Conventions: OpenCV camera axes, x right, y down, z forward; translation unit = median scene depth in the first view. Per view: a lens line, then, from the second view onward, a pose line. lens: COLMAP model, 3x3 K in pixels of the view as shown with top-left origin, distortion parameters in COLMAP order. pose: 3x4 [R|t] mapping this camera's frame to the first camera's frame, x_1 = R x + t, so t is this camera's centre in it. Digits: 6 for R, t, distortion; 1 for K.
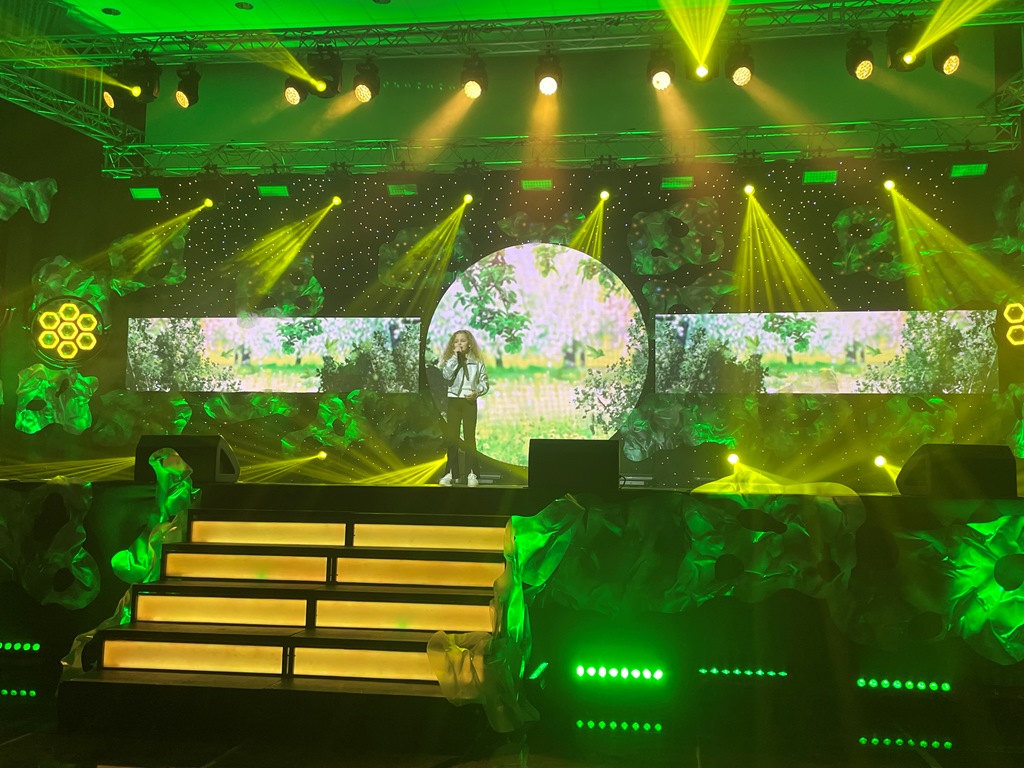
lens RADIAL K [[1059.2, 0, 512.0], [0, 1059.2, 384.0], [0, 0, 1]] dist [0.052671, 0.003022]
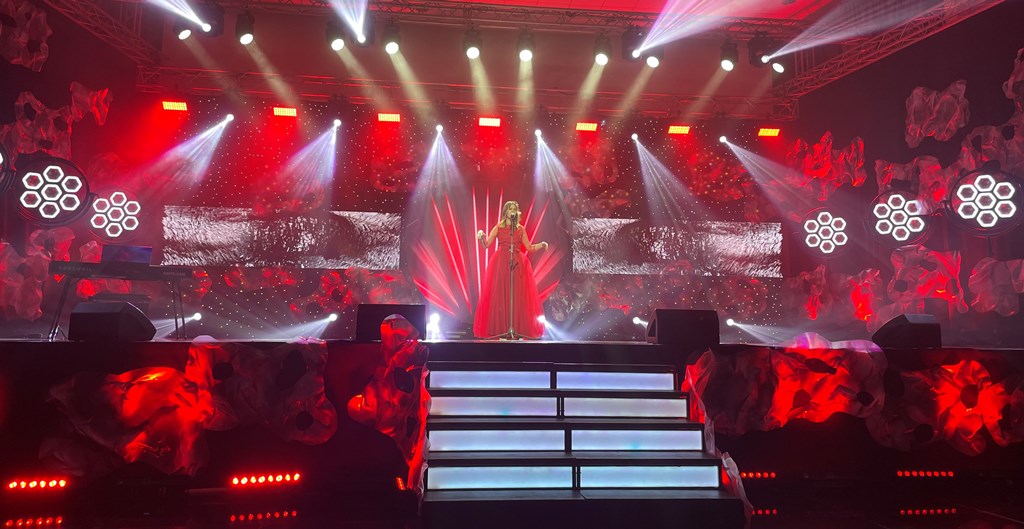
lens RADIAL K [[766.0, 0, 514.9], [0, 766.0, 233.0], [0, 0, 1]] dist [0.039442, -0.004916]
pose [[0.963820, 0.030834, 0.264766, -0.422850], [-0.020367, 0.998902, -0.042187, -0.001430], [-0.265776, 0.035268, 0.963390, 0.067325]]
